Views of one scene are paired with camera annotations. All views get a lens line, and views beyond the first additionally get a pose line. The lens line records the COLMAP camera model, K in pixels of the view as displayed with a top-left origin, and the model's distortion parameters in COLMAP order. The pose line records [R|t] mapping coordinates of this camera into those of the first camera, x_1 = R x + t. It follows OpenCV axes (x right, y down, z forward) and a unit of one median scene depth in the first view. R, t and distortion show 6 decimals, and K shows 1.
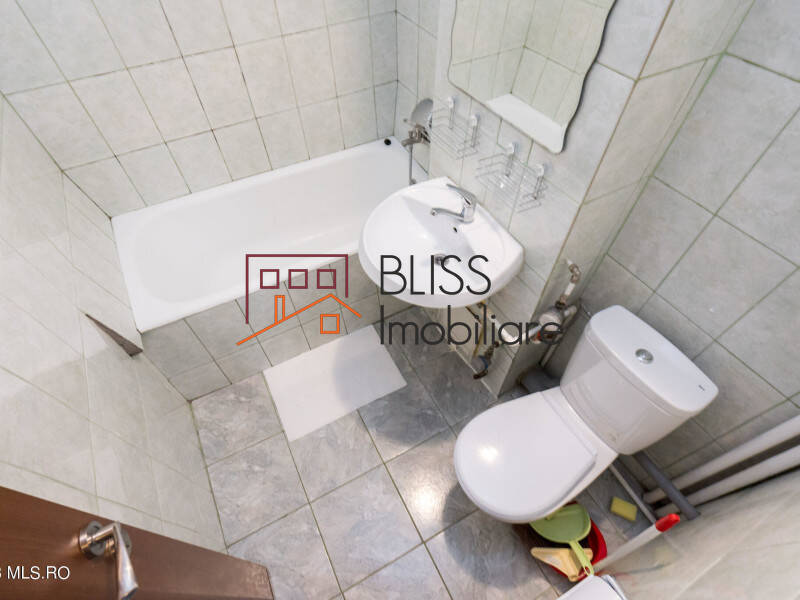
lens RADIAL K [[411.8, 0, 396.6], [0, 411.8, 302.2], [0, 0, 1]] dist [0.004225, -0.011581]
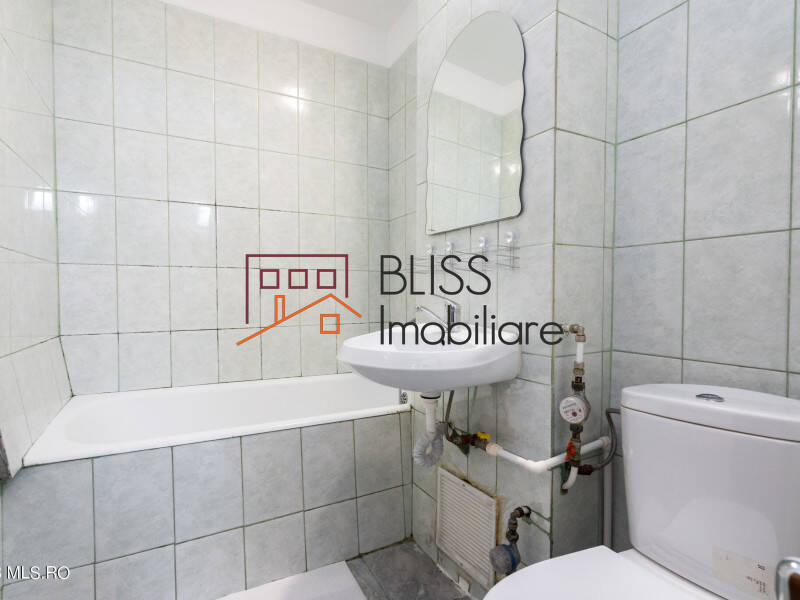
lens RADIAL K [[411.8, 0, 396.6], [0, 411.8, 302.2], [0, 0, 1]] dist [0.004225, -0.011581]
pose [[0.999827, 0.016214, -0.009111, 0.058070], [-0.017049, 0.603248, -0.797371, 0.671605], [-0.007432, 0.797389, 0.603420, 0.468506]]
